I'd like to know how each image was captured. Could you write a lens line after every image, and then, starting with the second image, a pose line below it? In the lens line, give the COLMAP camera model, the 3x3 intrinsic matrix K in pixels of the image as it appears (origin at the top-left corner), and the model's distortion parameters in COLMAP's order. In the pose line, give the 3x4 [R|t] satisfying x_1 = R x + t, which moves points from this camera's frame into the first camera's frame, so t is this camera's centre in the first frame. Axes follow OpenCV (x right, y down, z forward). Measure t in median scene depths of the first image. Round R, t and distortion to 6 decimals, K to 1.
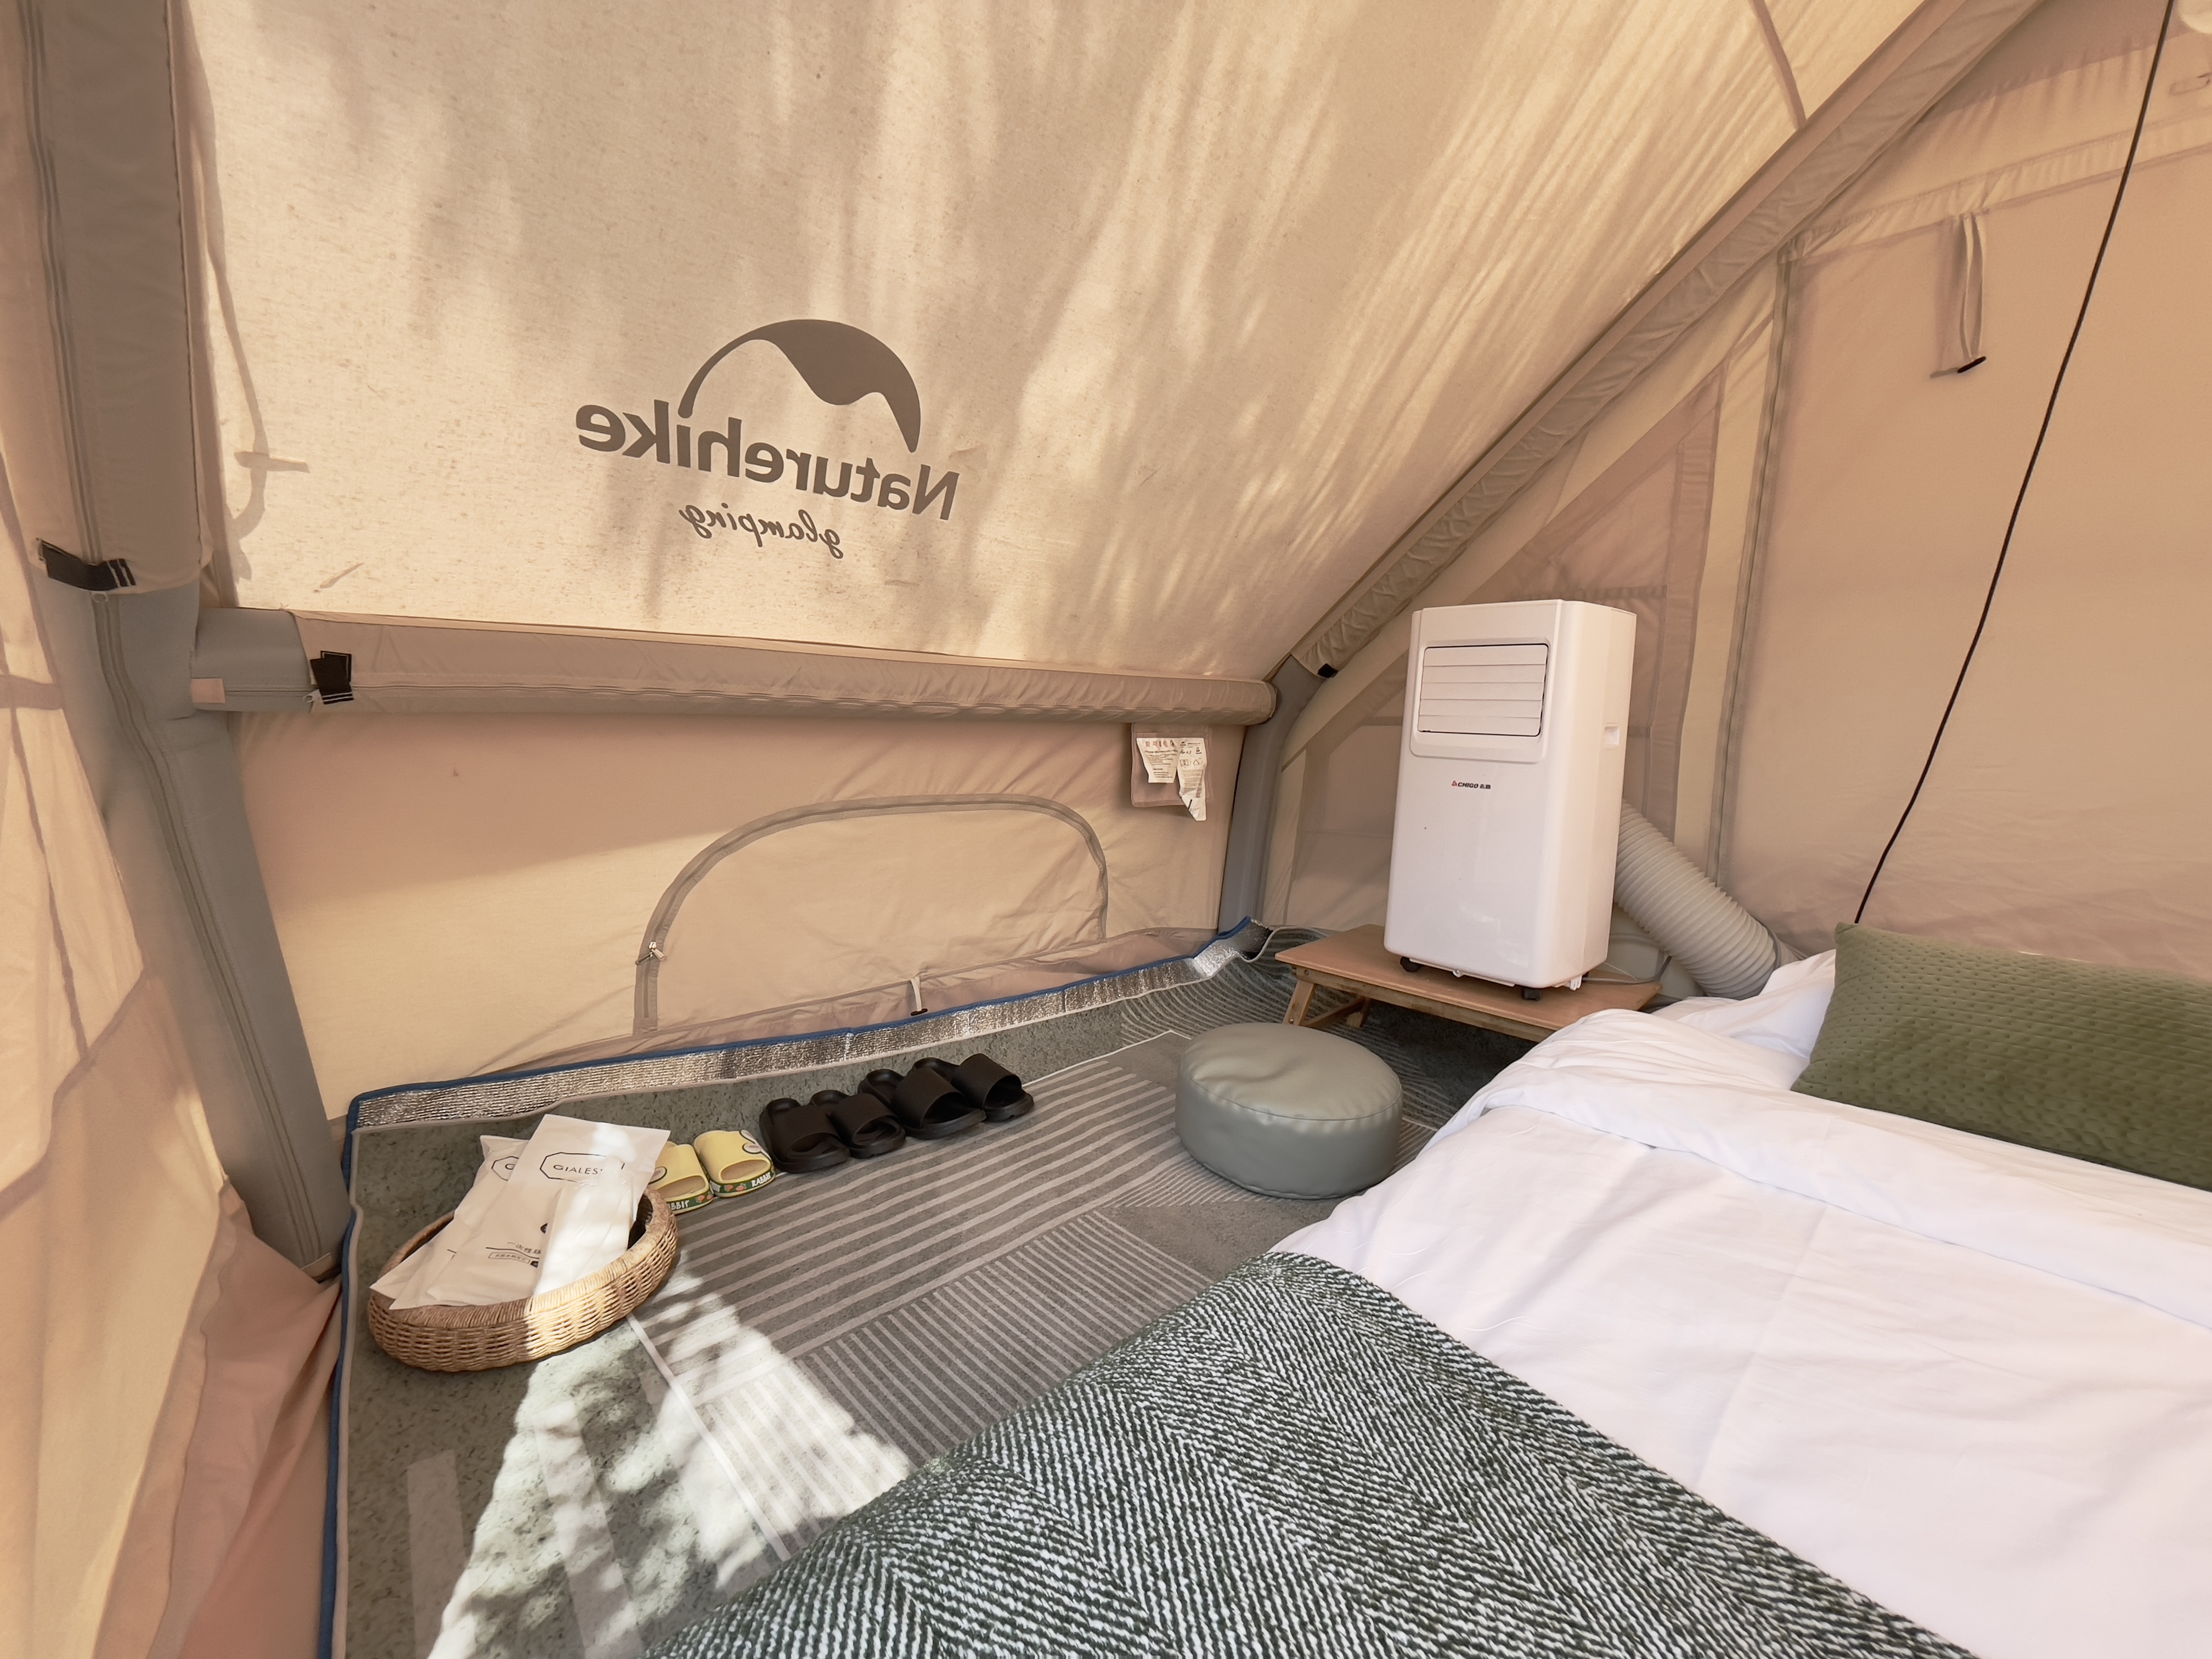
lens RADIAL K [[897.0, 0, 1106.0], [0, 897.0, 829.5], [0, 0, 1]] dist [0.003408, -0.000342]
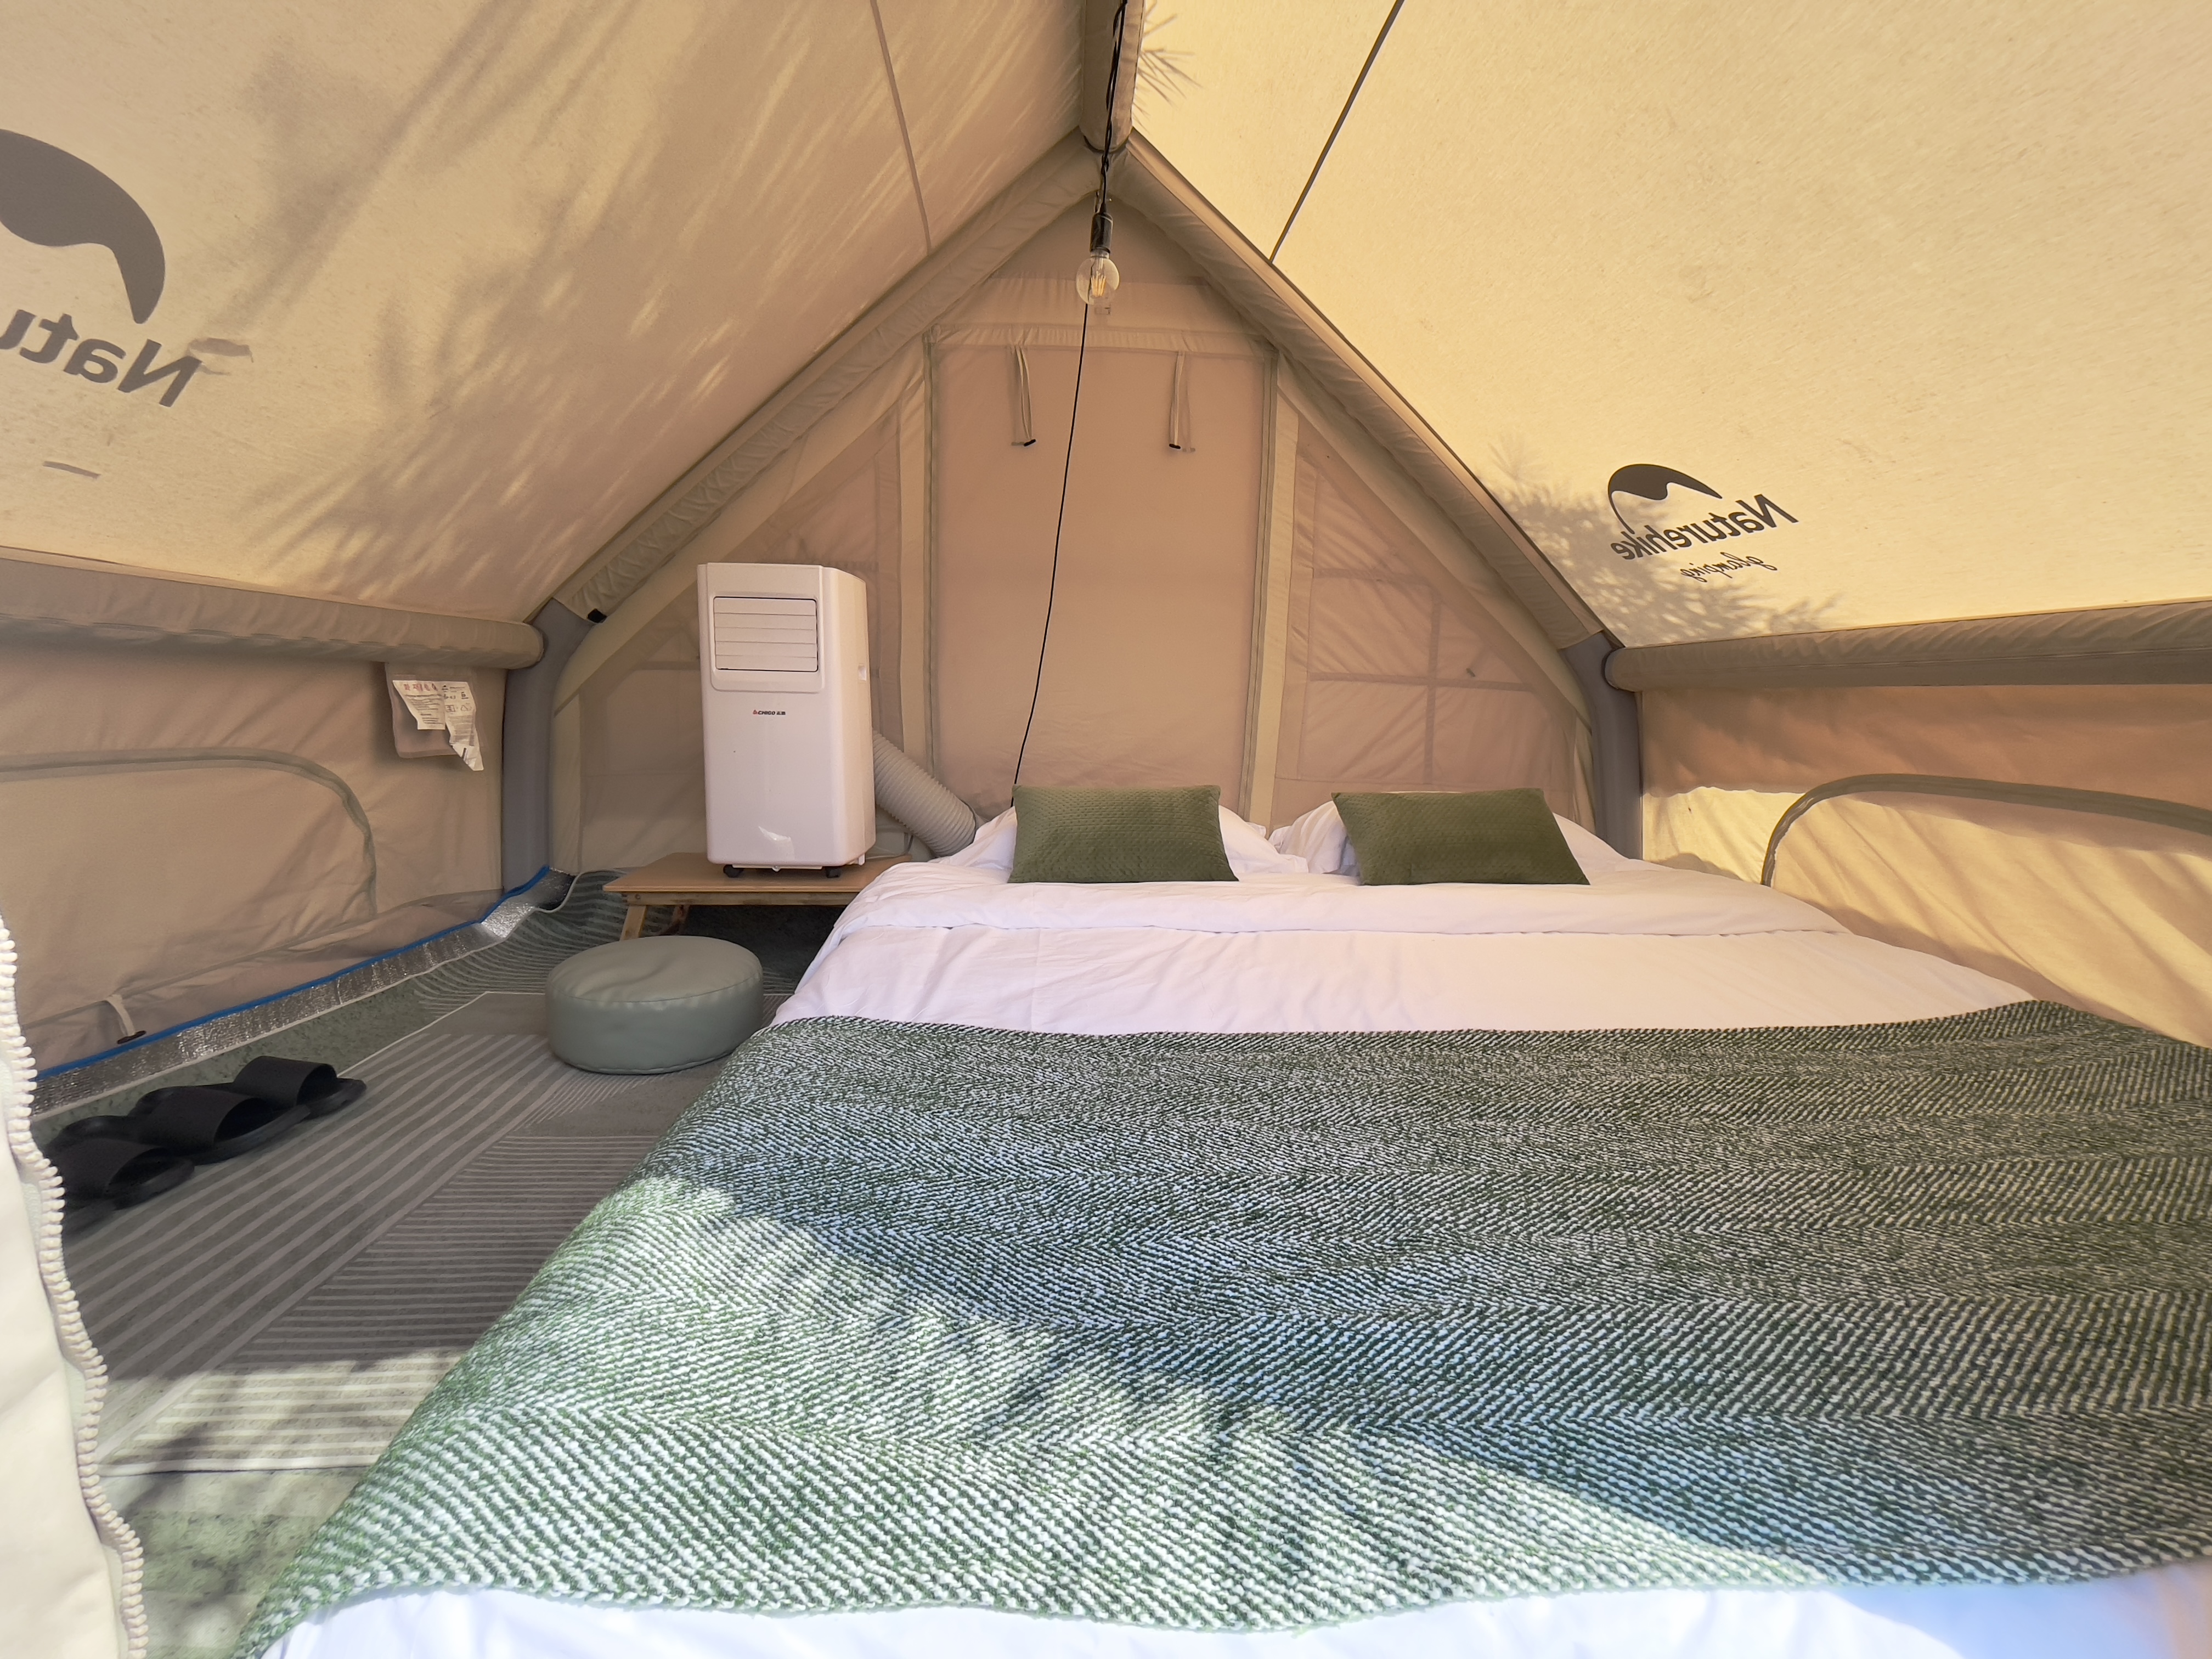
lens RADIAL K [[980.5, 0, 1106.0], [0, 980.5, 829.5], [0, 0, 1]] dist [0.000053, 0.000264]
pose [[0.654068, -0.119860, 0.746879, -0.295981], [0.109797, 0.991953, 0.063036, 0.072717], [-0.748425, 0.040775, 0.661965, -0.207181]]
